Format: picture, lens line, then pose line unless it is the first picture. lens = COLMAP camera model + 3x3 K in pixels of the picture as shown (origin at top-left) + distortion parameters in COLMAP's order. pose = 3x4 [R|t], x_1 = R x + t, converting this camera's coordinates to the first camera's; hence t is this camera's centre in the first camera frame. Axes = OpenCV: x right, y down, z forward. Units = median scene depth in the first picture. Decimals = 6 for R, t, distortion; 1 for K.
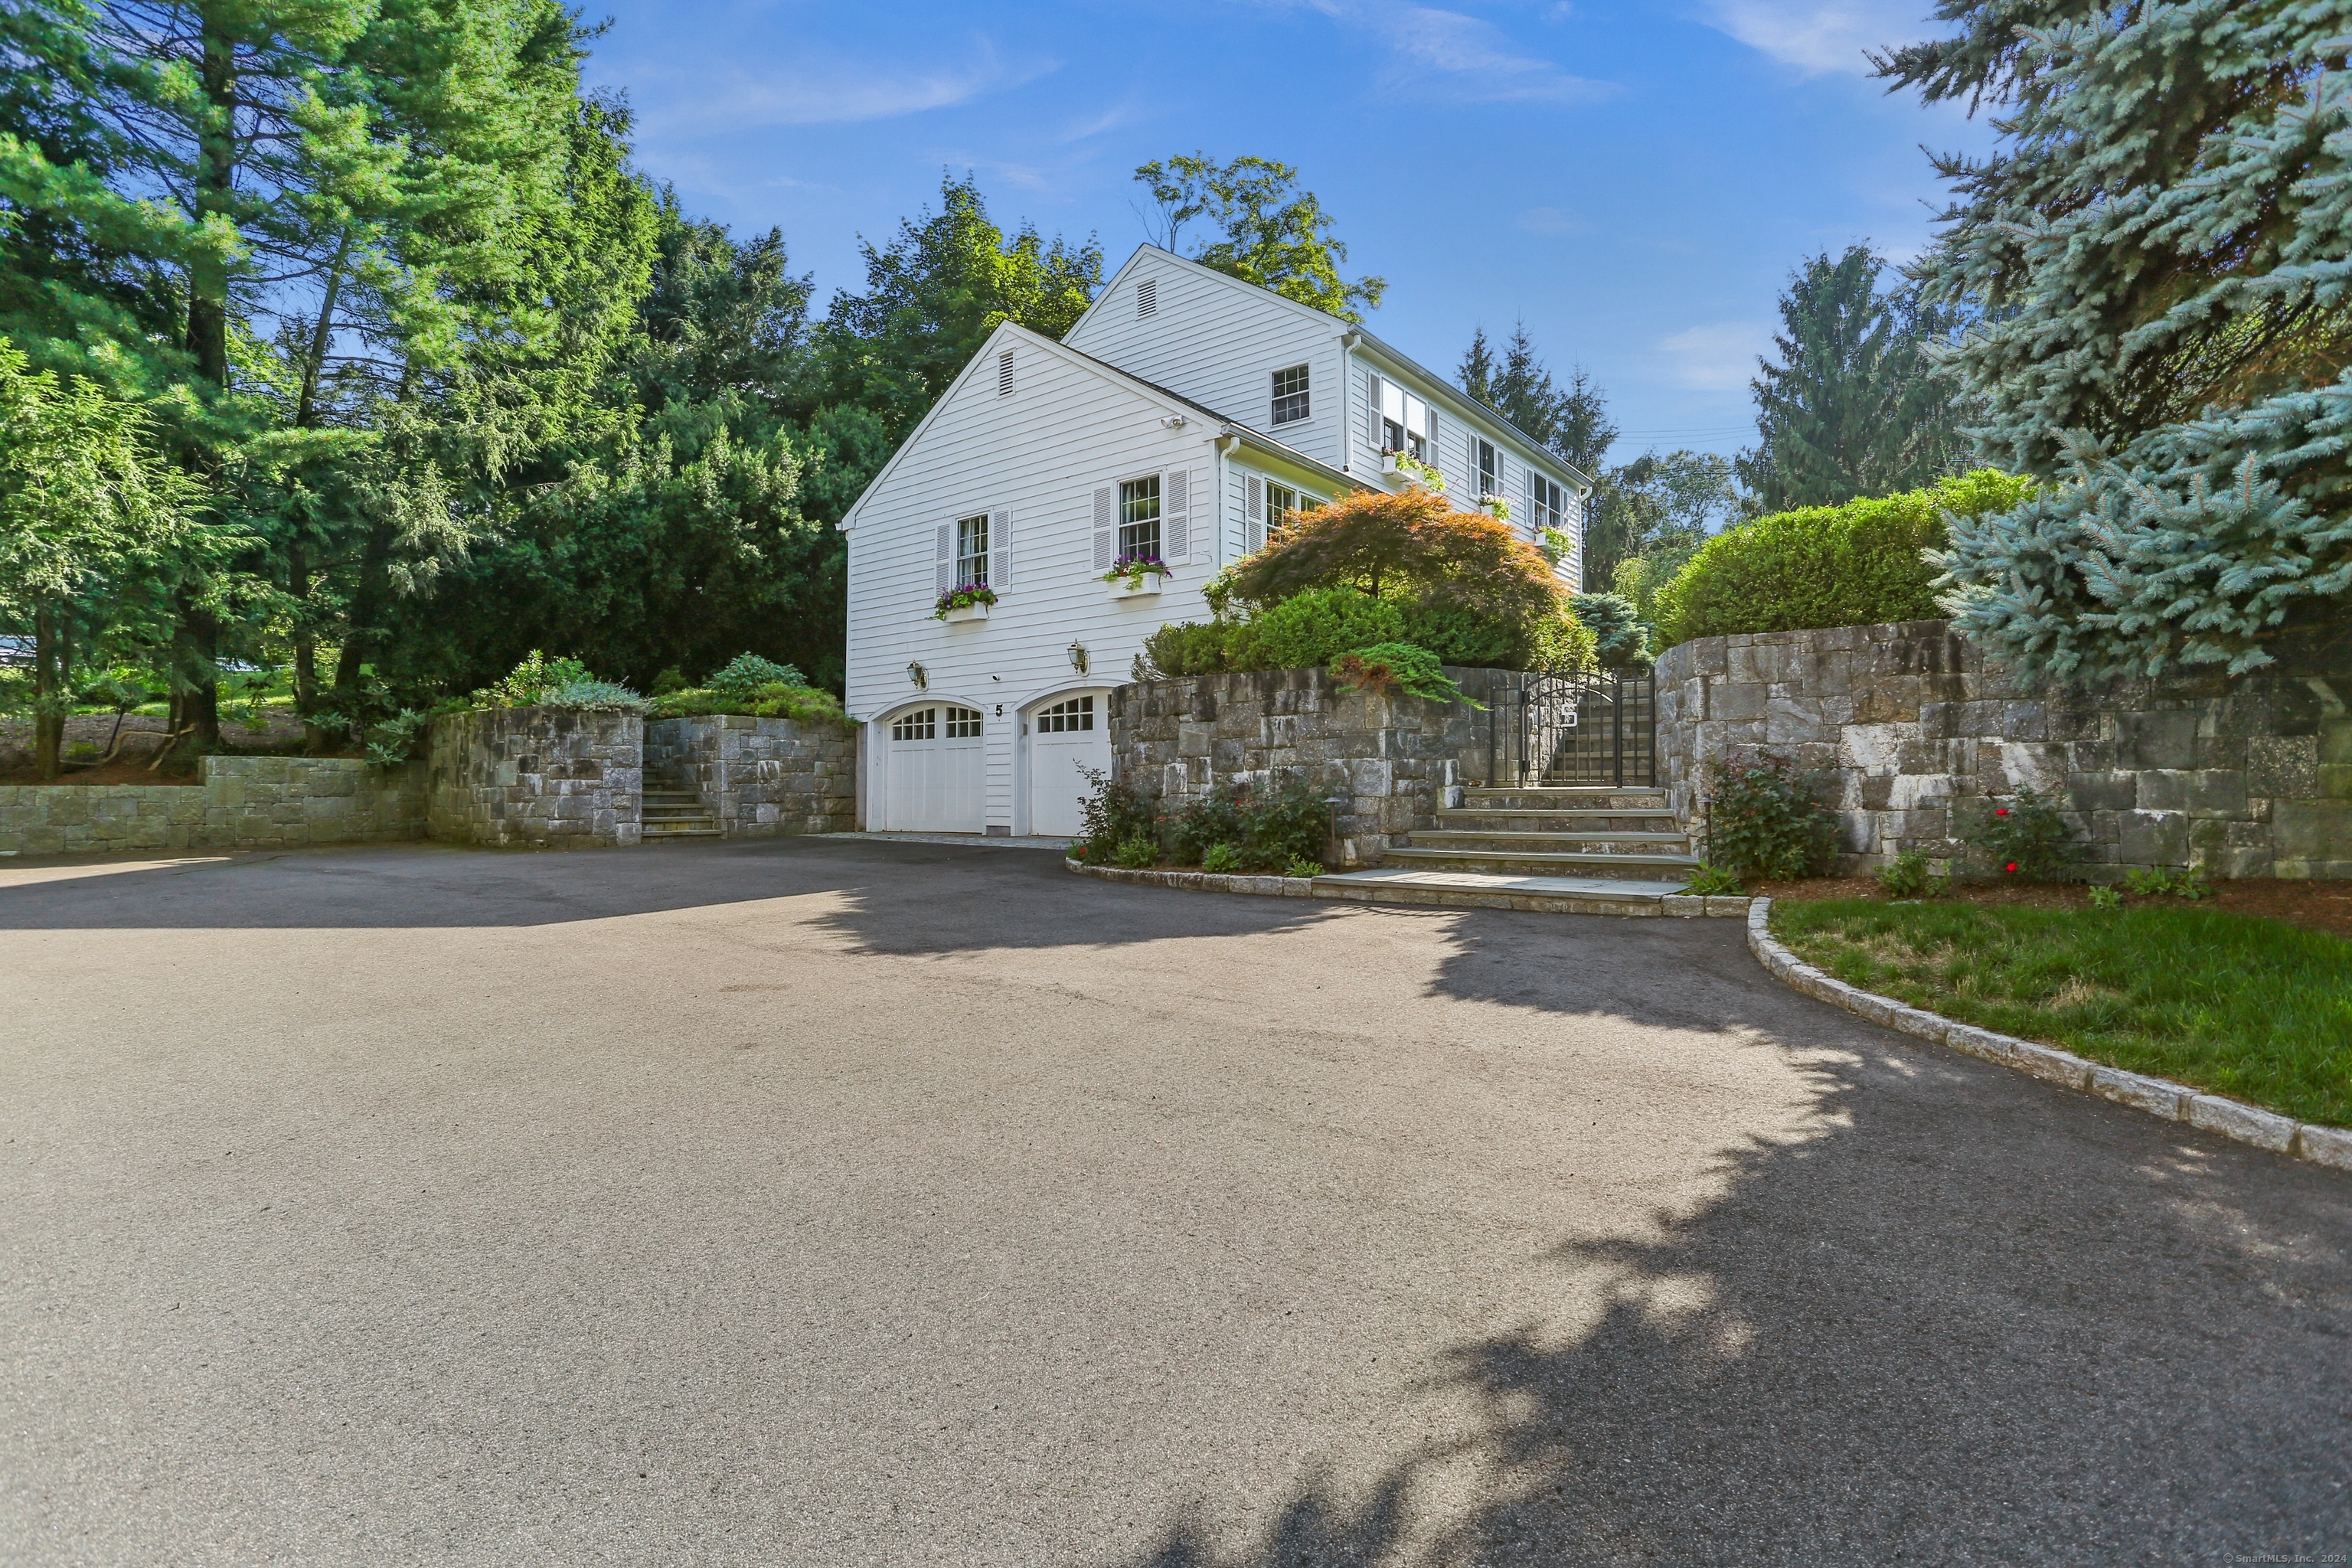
lens RADIAL K [[1137.7, 0, 1176.0], [0, 1137.7, 784.0], [0, 0, 1]] dist [-0.066288, 0.040230]
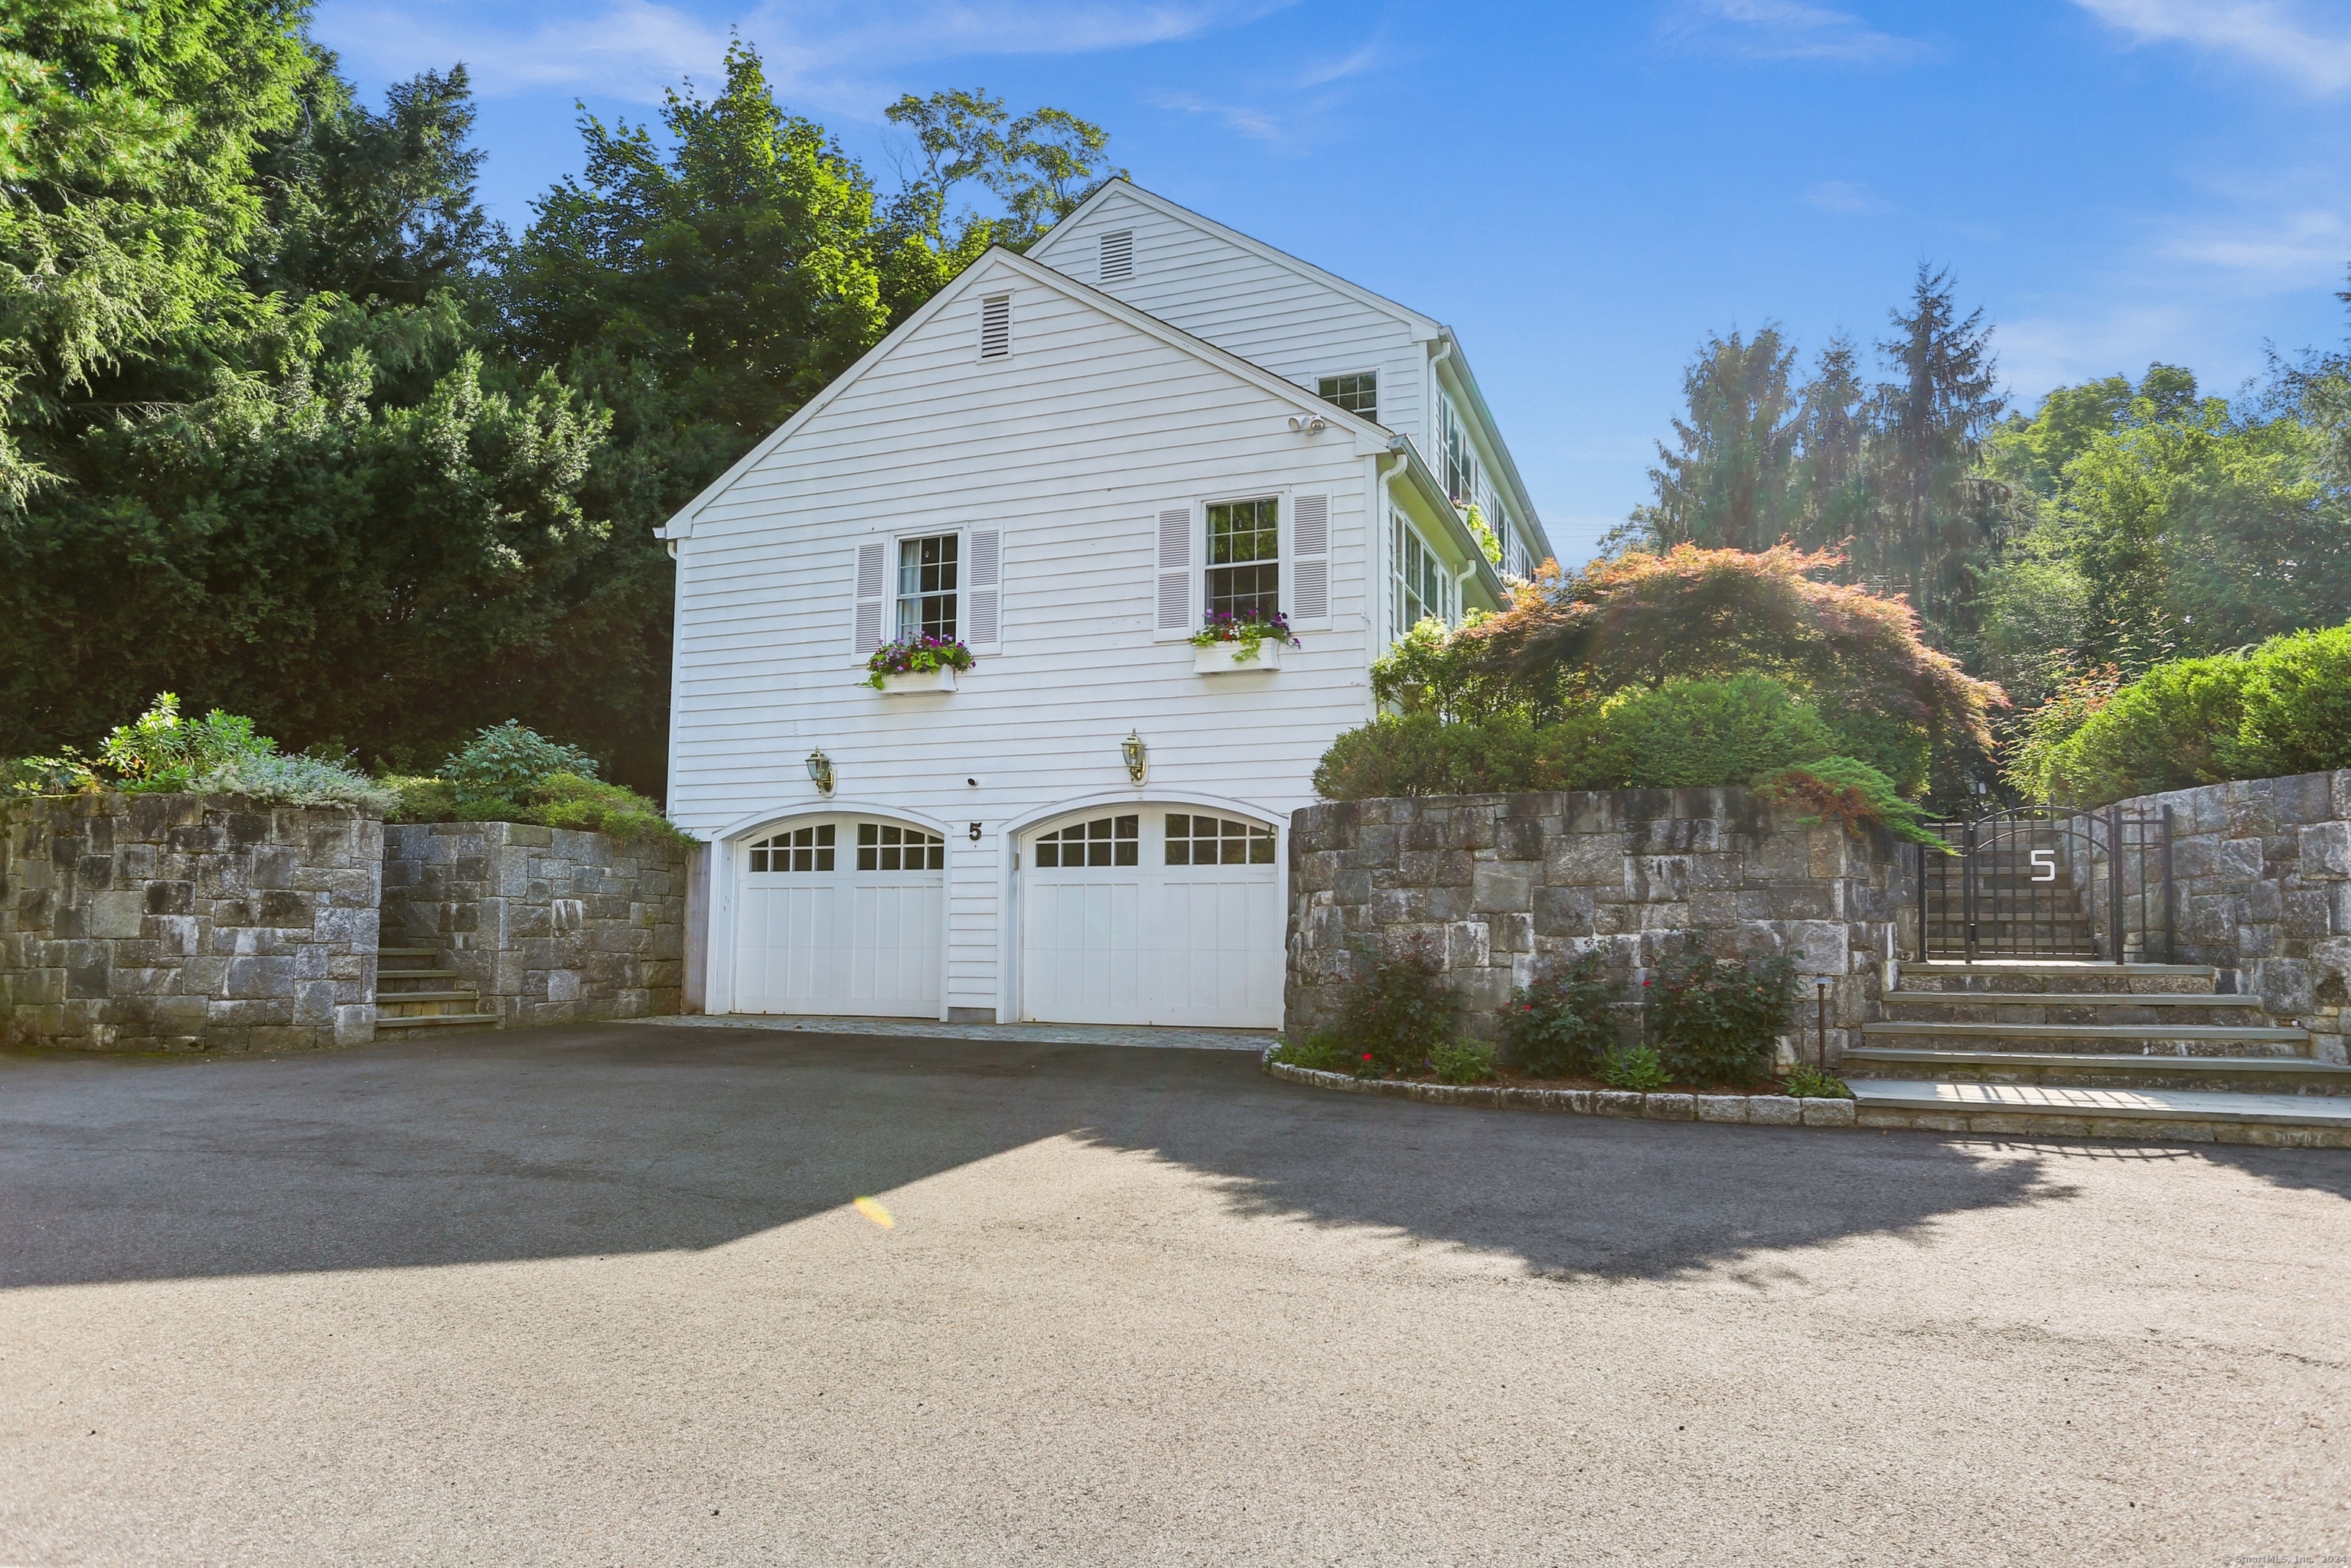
lens RADIAL K [[1435.3, 0, 1176.4], [0, 1435.3, 883.6], [0, 0, 1]] dist [-0.041304, 0.024631]
pose [[0.953545, 0.023326, 0.300346, -0.291995], [-0.012431, 0.999195, -0.038137, -0.004244], [-0.300994, 0.032632, 0.953068, 0.174073]]
